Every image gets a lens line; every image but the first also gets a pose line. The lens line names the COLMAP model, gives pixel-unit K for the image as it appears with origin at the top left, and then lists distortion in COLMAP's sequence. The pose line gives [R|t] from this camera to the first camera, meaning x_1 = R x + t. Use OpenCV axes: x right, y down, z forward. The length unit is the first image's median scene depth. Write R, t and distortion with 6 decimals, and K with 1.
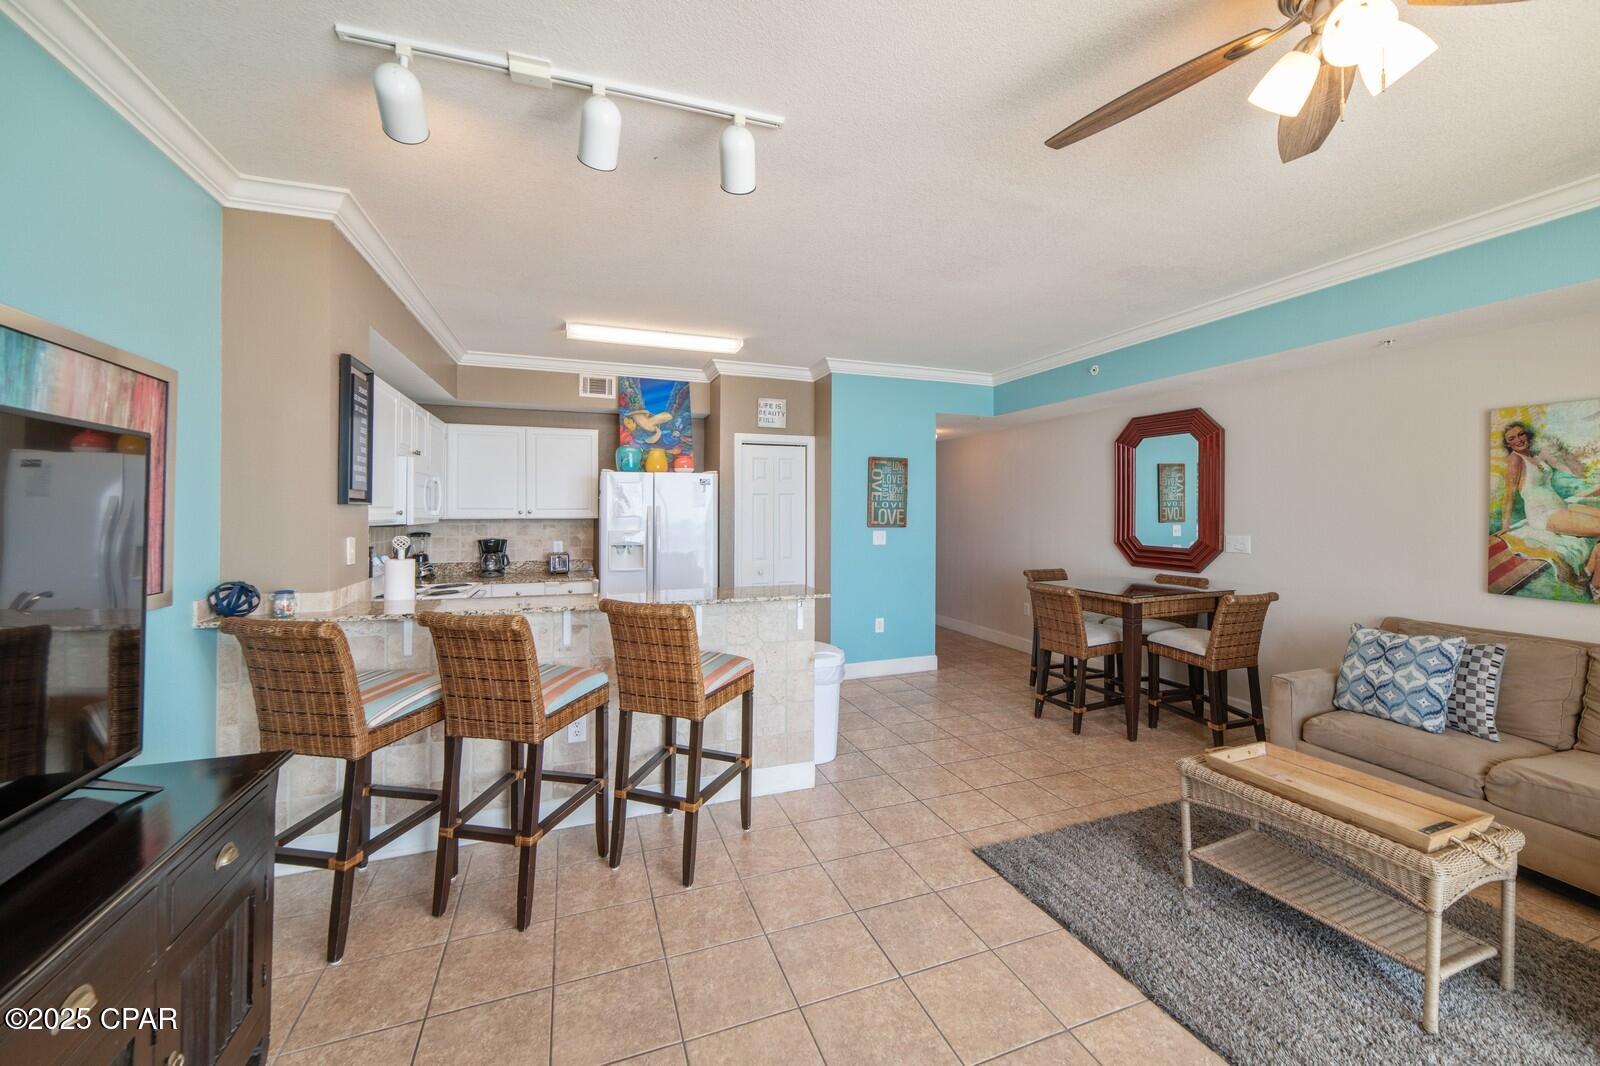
lens RADIAL K [[637.0, 0, 822.5], [0, 637.0, 508.2], [0, 0, 1]] dist [0.001254, 0.000008]
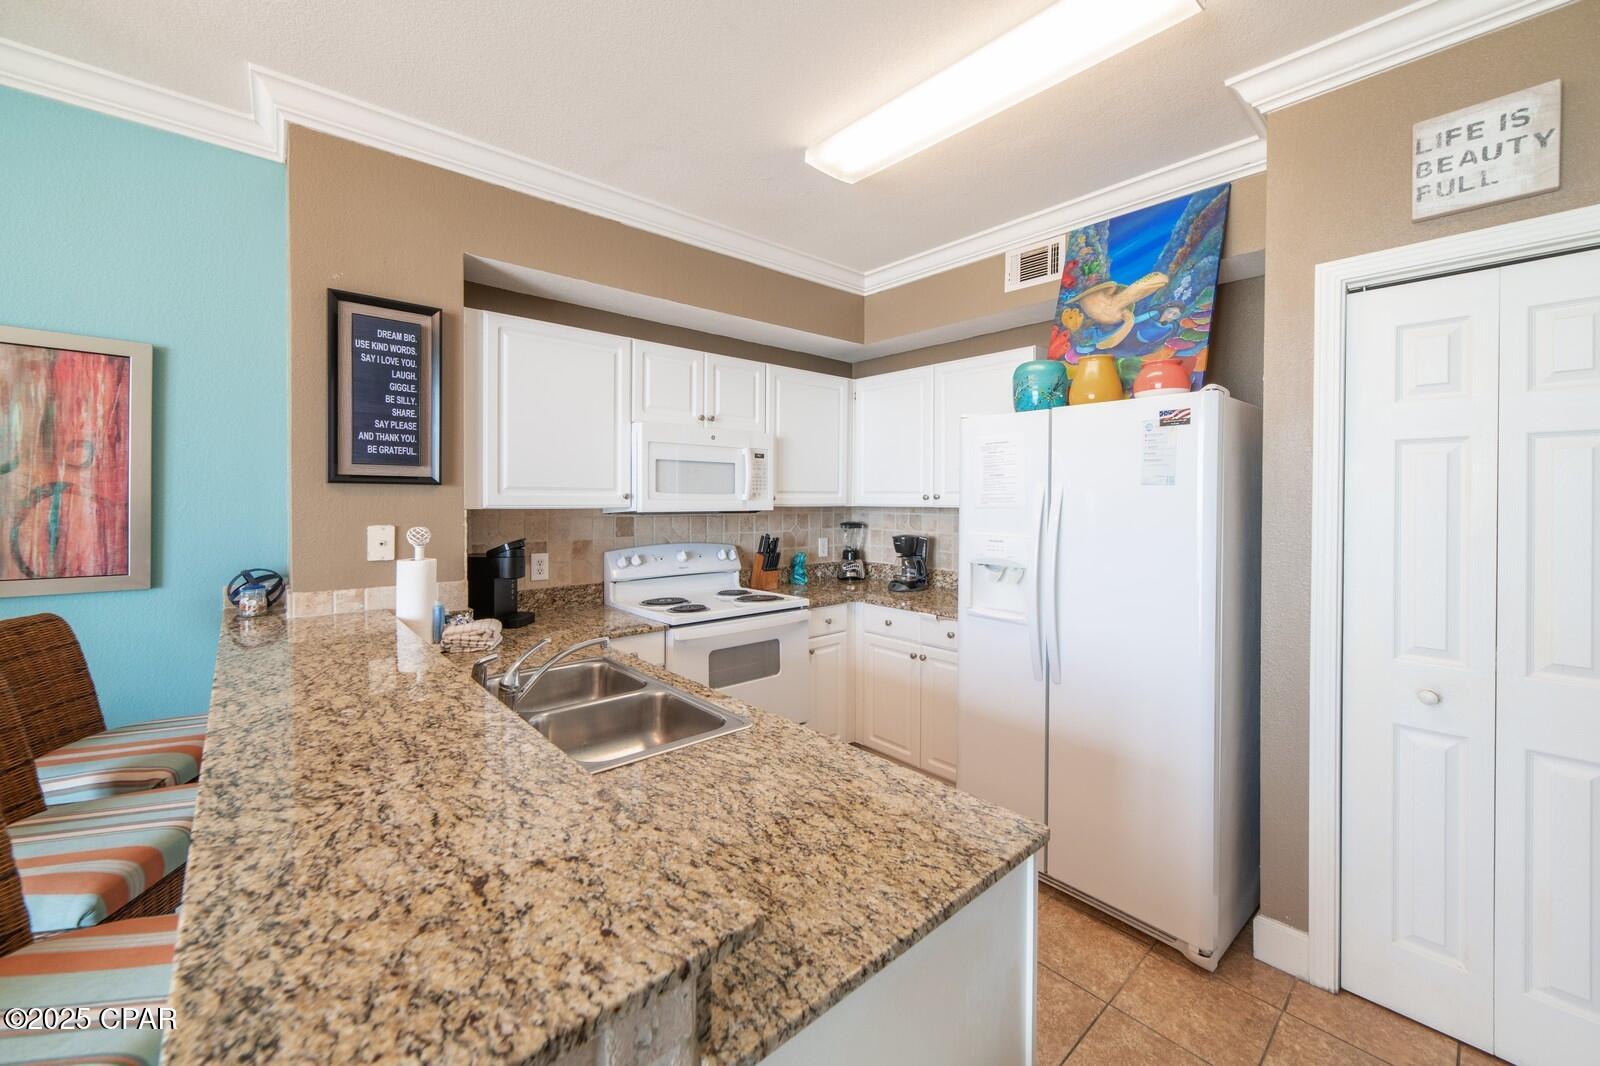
lens RADIAL K [[637.0, 0, 796.6], [0, 637.0, 500.5], [0, 0, 1]] dist [0.001254, 0.000008]
pose [[0.341118, 0.006468, -0.939998, 0.088917], [0.000354, 0.999975, 0.007010, 0.004885], [0.940020, -0.002724, 0.341108, 0.626644]]
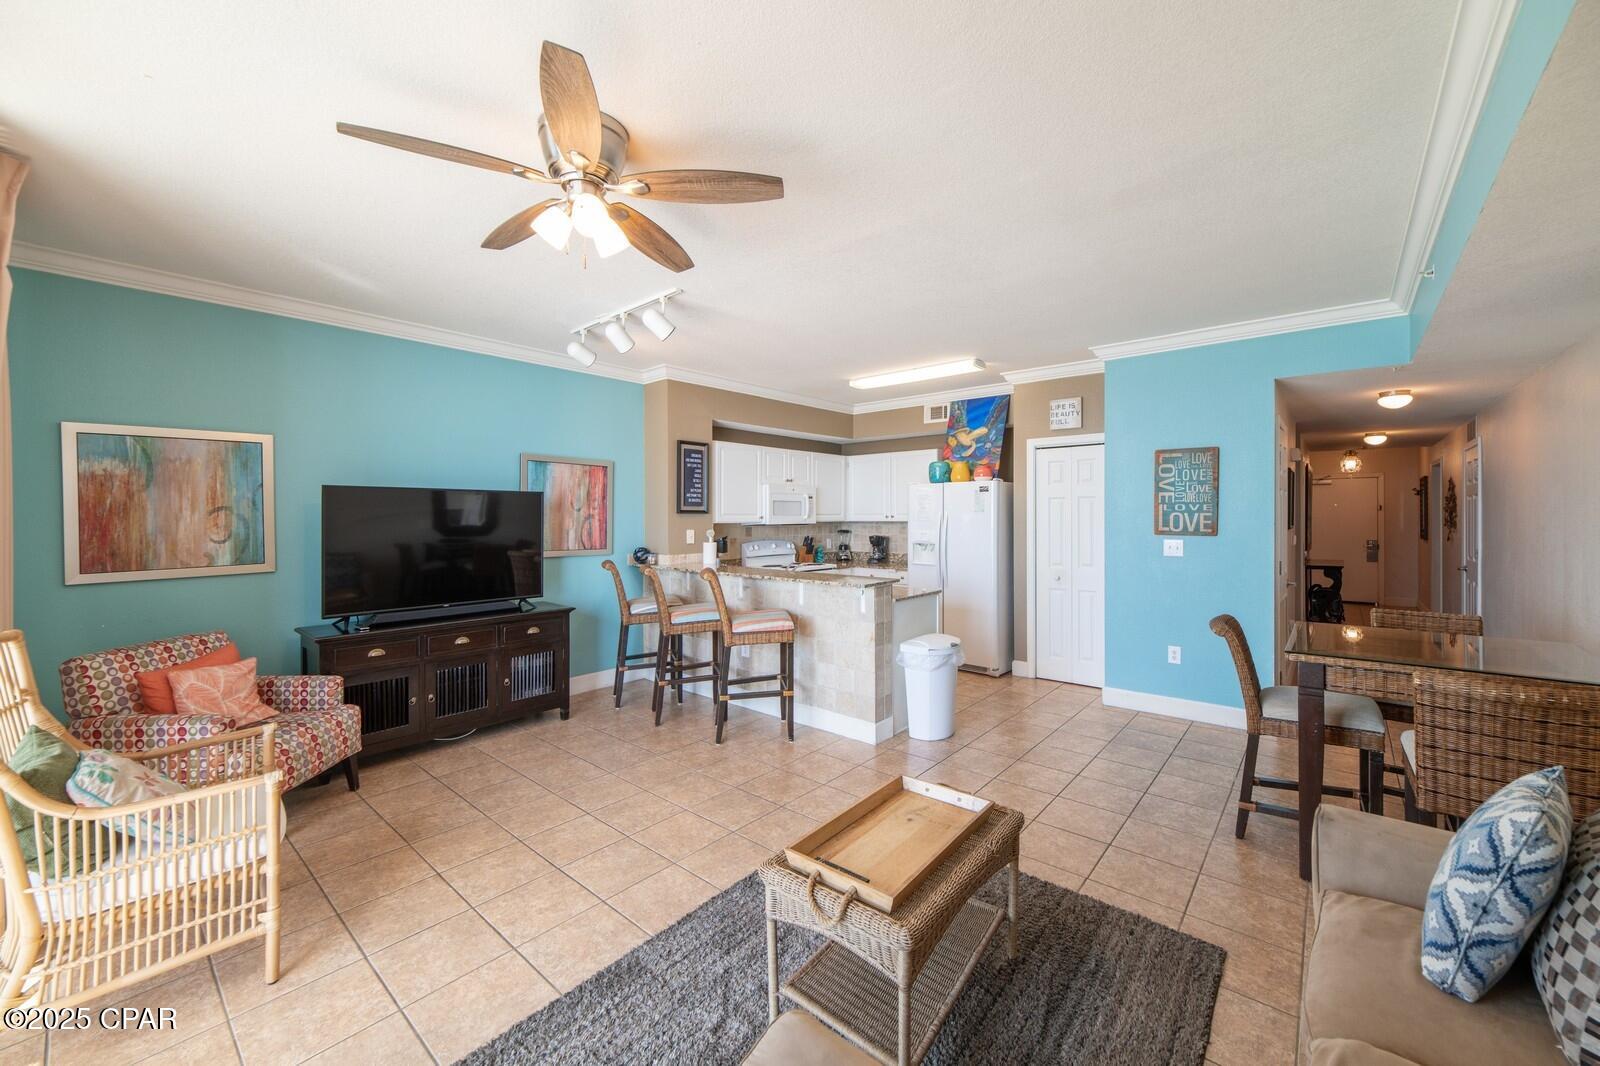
lens RADIAL K [[637.0, 0, 776.6], [0, 637.0, 516.3], [0, 0, 1]] dist [0.001254, 0.000008]
pose [[0.444650, 0.000489, -0.895704, 0.603965], [0.007800, 0.999960, 0.004418, -0.001779], [0.895670, -0.008951, 0.444628, 0.183324]]
